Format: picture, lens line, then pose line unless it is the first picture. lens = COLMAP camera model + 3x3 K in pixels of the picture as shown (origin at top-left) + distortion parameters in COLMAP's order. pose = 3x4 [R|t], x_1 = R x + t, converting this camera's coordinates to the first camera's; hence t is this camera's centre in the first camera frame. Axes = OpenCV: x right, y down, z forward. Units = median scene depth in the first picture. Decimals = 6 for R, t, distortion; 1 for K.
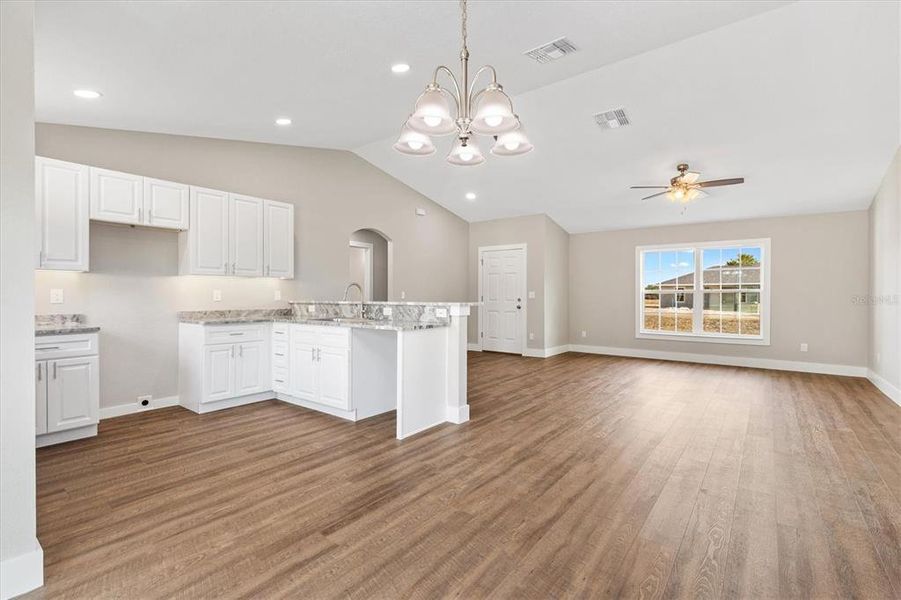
lens RADIAL K [[405.2, 0, 453.6], [0, 405.2, 295.5], [0, 0, 1]] dist [0.003247, -0.000549]
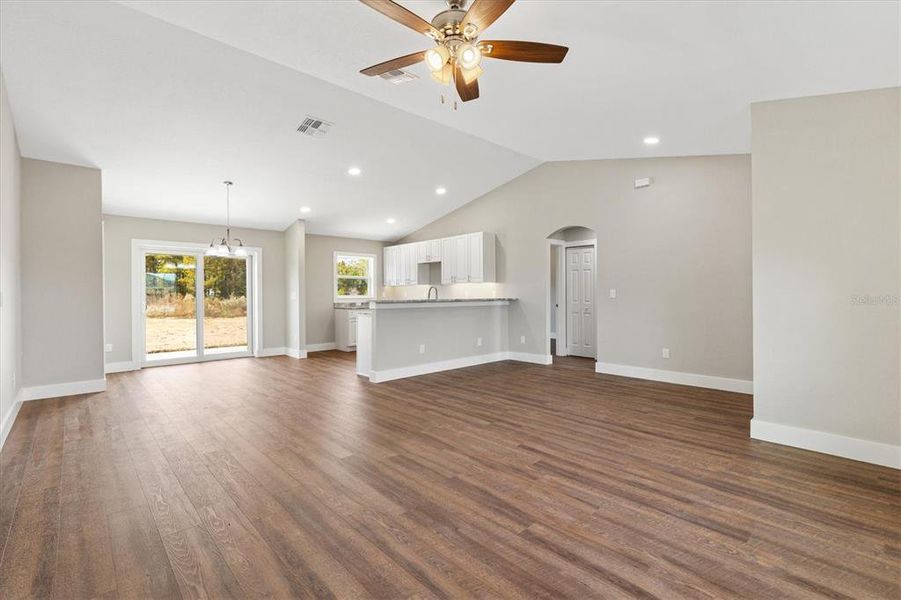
lens RADIAL K [[405.2, 0, 453.6], [0, 405.2, 295.5], [0, 0, 1]] dist [0.003247, -0.000549]
pose [[-0.162768, 0.003879, -0.986657, 1.232930], [0.003570, 0.999988, 0.003343, -0.001421], [0.986658, -0.002978, -0.162780, 1.329271]]
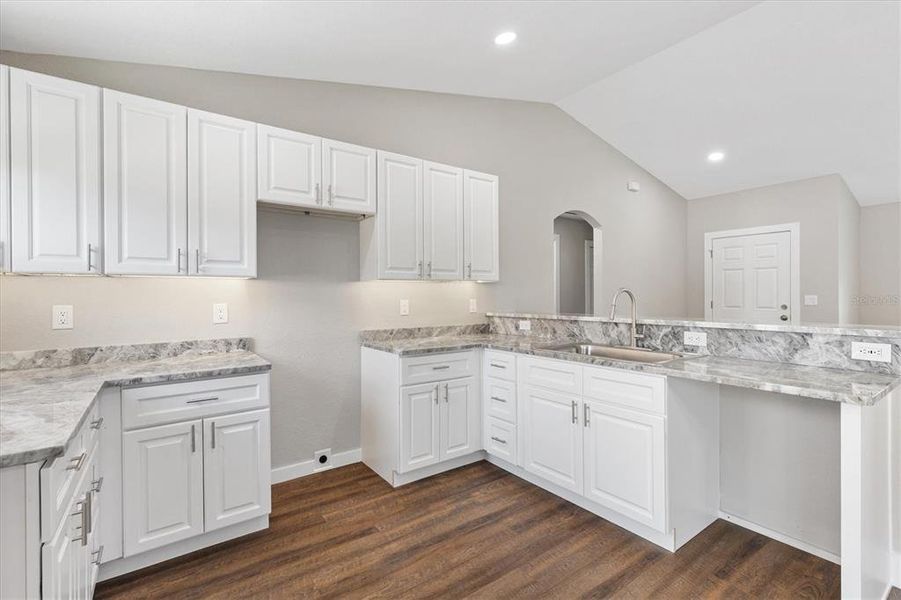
lens RADIAL K [[405.2, 0, 453.6], [0, 405.2, 295.5], [0, 0, 1]] dist [0.003247, -0.000549]
pose [[0.959567, -0.005973, -0.281418, -0.321149], [0.006280, 0.999980, 0.000186, -0.022436], [0.281411, -0.001946, 0.959585, 0.362521]]
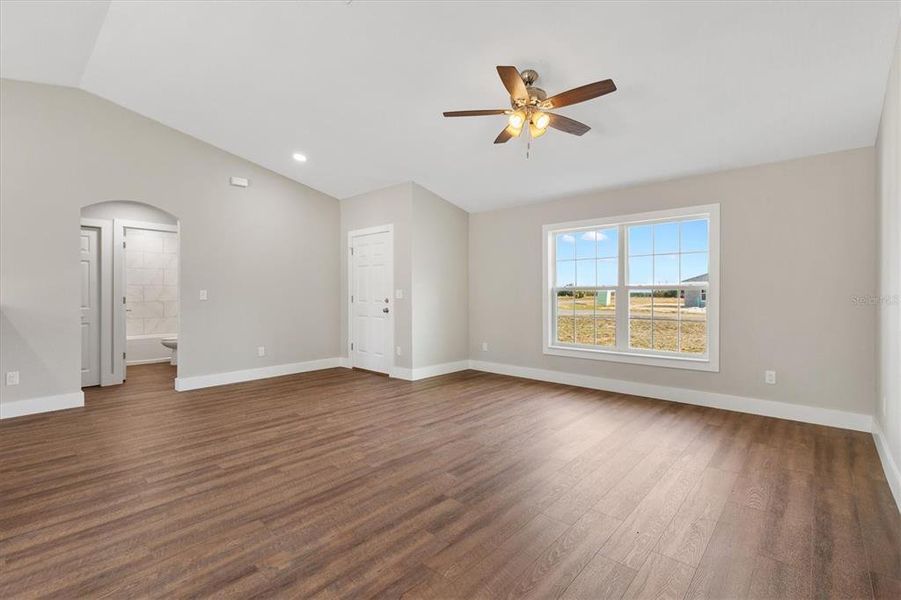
lens RADIAL K [[405.2, 0, 453.6], [0, 405.2, 295.5], [0, 0, 1]] dist [0.003247, -0.000549]
pose [[0.997203, -0.003451, -0.074655, 0.619584], [0.003598, 0.999992, 0.001840, 0.000549], [0.074648, -0.002104, 0.997208, 0.499804]]
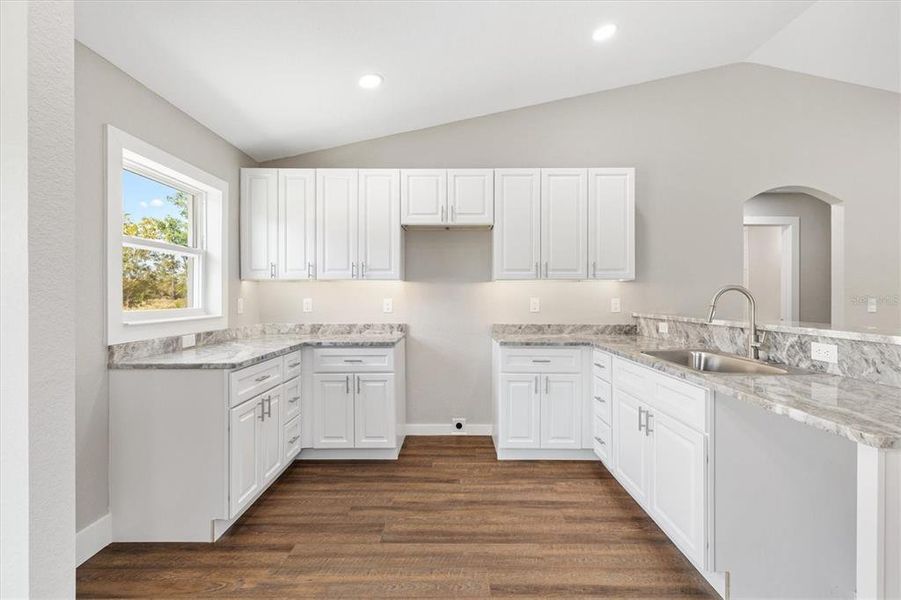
lens RADIAL K [[405.2, 0, 453.6], [0, 405.2, 295.5], [0, 0, 1]] dist [0.003247, -0.000549]
pose [[0.607433, -0.000505, -0.794371, -0.060553], [-0.001258, 0.999998, -0.001597, -0.018388], [0.794370, 0.001970, 0.607431, 0.433349]]
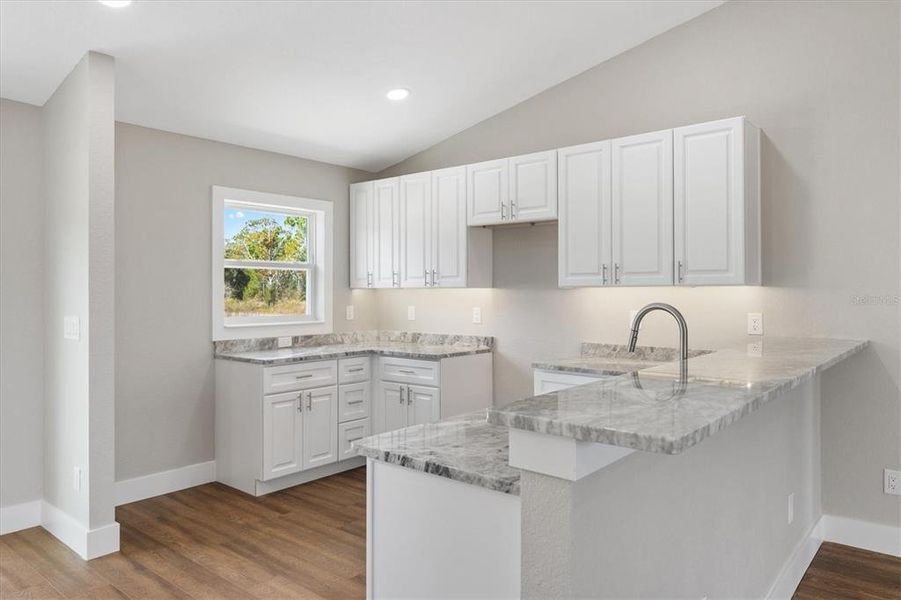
lens RADIAL K [[606.9, 0, 451.0], [0, 606.9, 289.2], [0, 0, 1]] dist [0.009863, 0.001466]
pose [[-0.042554, -0.004590, -0.999084, 0.310463], [-0.000392, 0.999989, -0.004577, -0.042207], [0.999094, 0.000197, -0.042556, 0.840797]]
